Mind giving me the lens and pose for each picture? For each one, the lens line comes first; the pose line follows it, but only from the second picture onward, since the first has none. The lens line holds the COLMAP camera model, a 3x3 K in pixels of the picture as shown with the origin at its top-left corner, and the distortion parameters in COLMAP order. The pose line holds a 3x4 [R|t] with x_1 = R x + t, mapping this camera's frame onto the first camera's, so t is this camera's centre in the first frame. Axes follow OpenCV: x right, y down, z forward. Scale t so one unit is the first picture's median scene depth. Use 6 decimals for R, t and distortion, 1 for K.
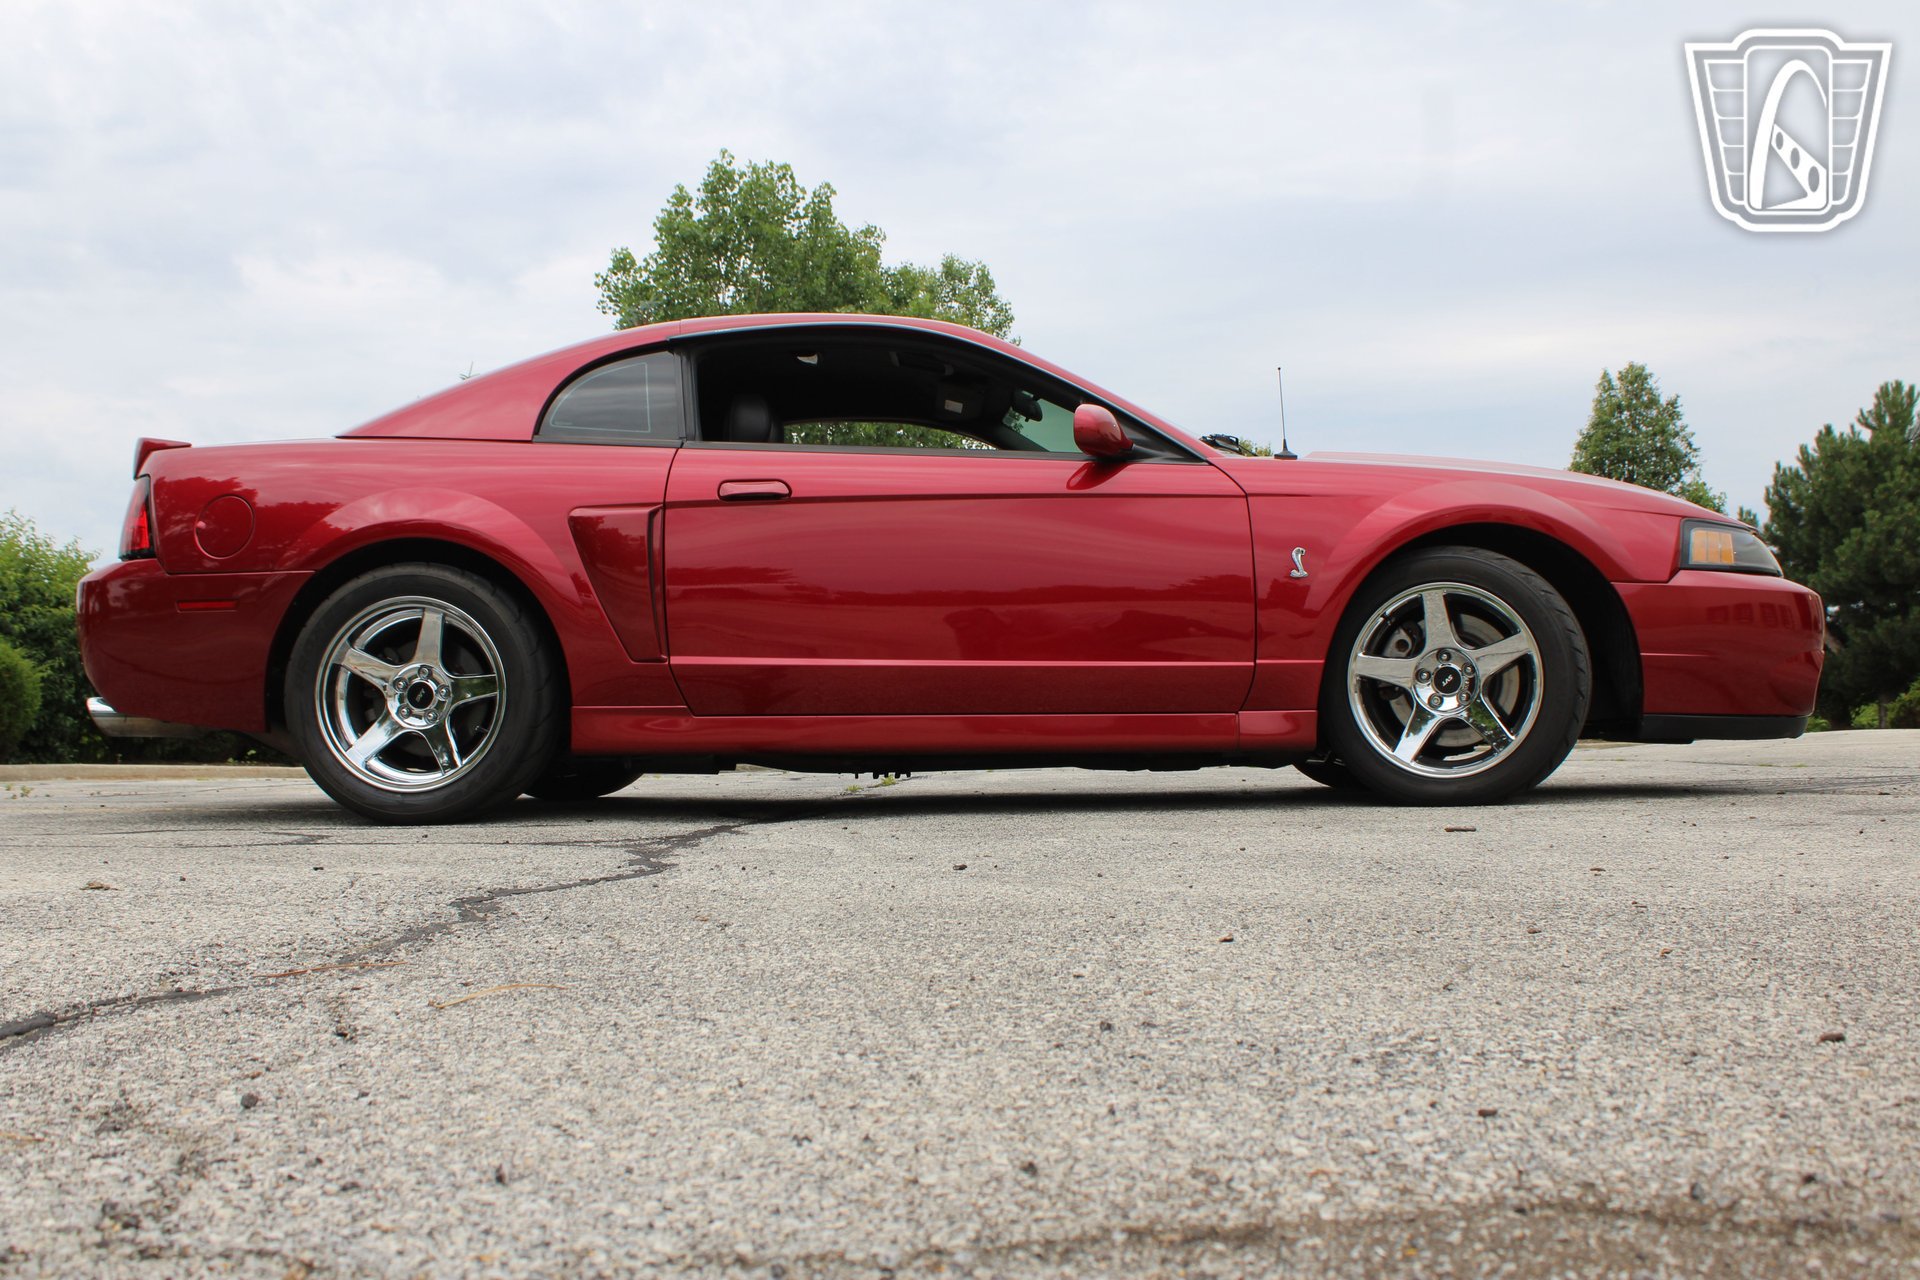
lens RADIAL K [[1834.3, 0, 959.3], [0, 1834.3, 631.6], [0, 0, 1]] dist [-0.144301, 0.153909]
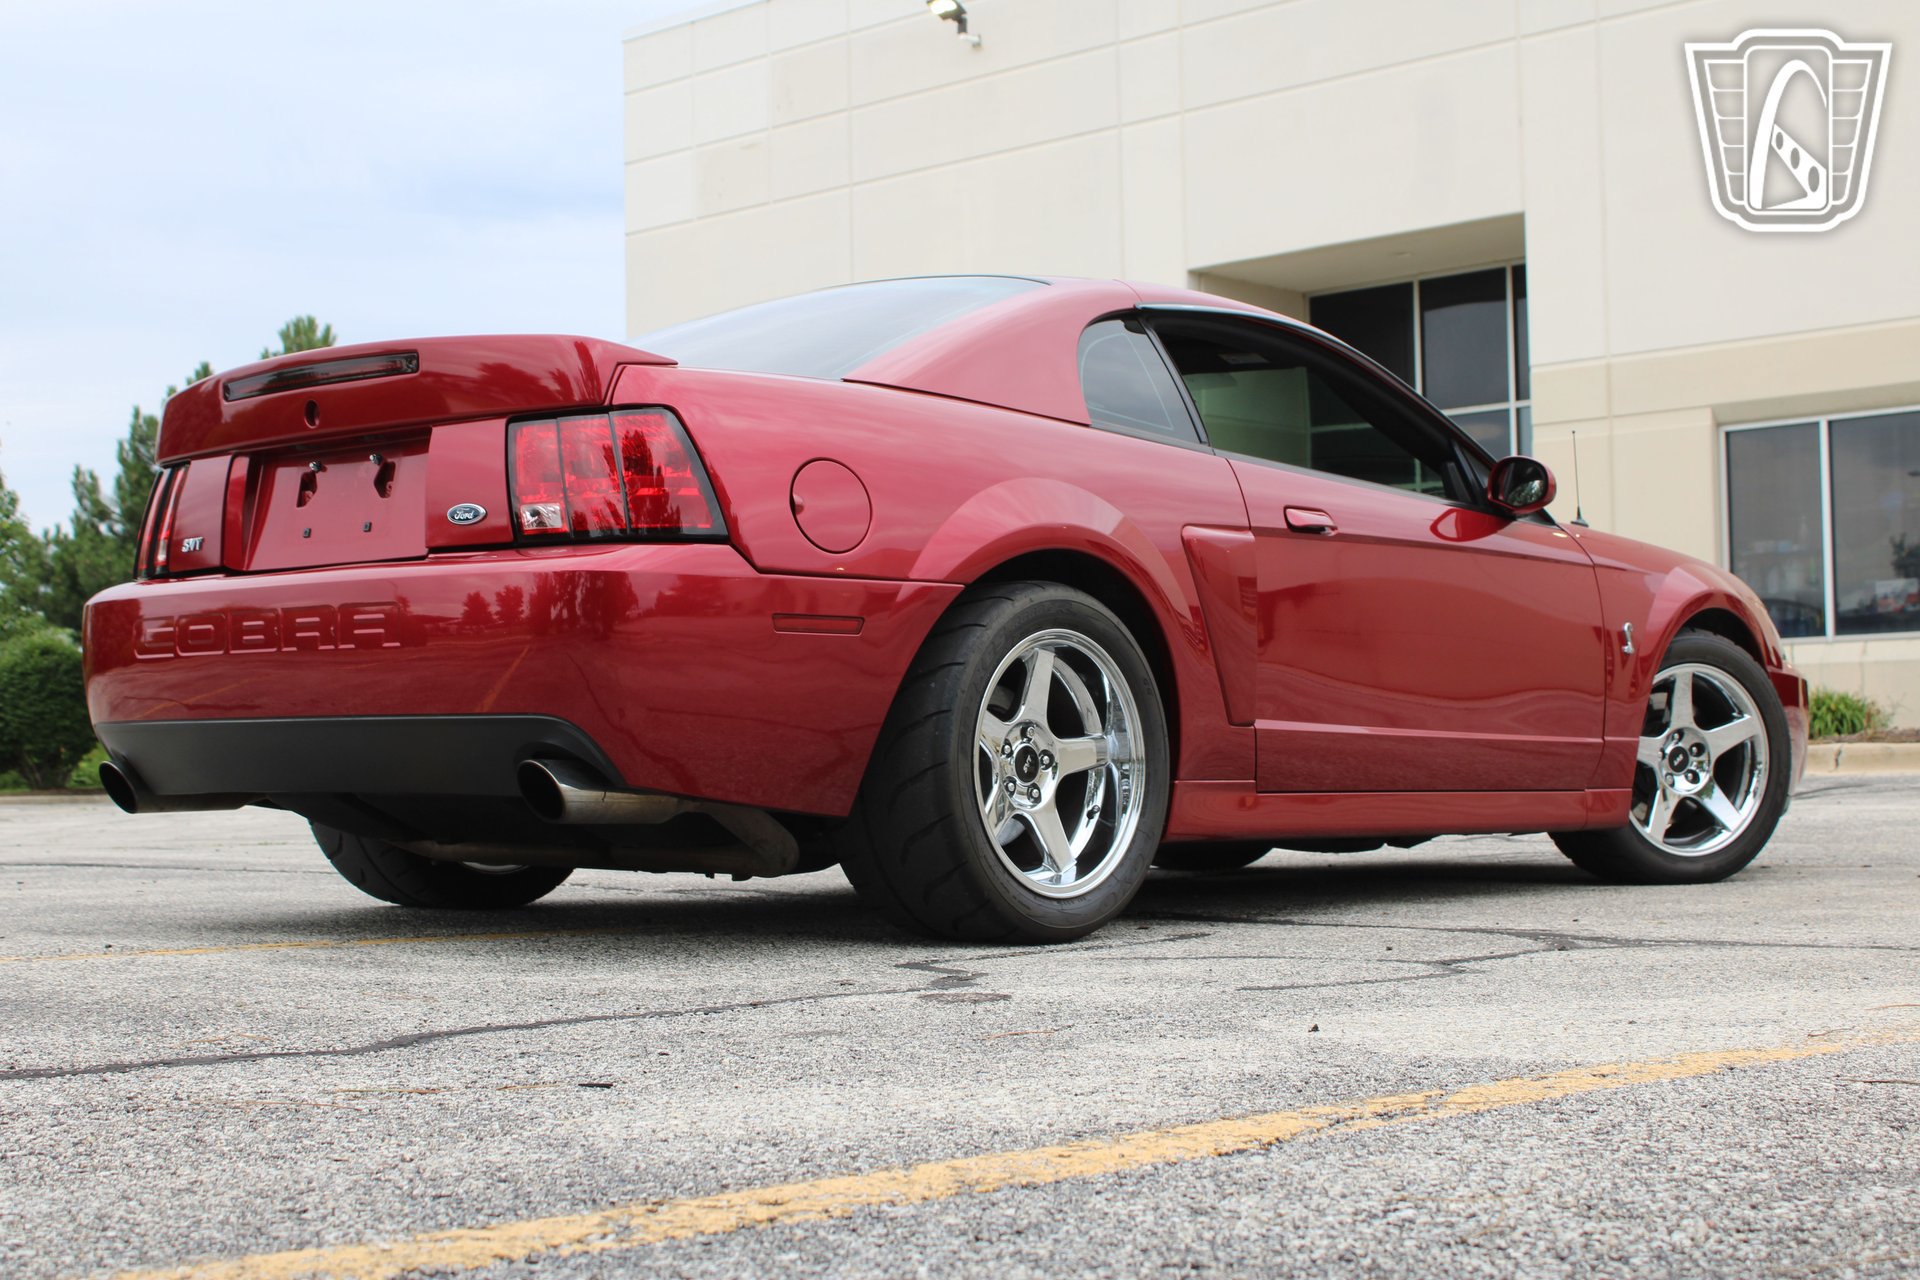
lens RADIAL K [[2741.5, 0, 960.0], [0, 2741.5, 640.0], [0, 0, 1]] dist [-0.037514, 0.017754]
pose [[0.657407, 0.044023, 0.752249, -1.099091], [-0.047462, 0.998729, -0.016970, 0.004979], [-0.752040, -0.024547, 0.658661, 0.286210]]
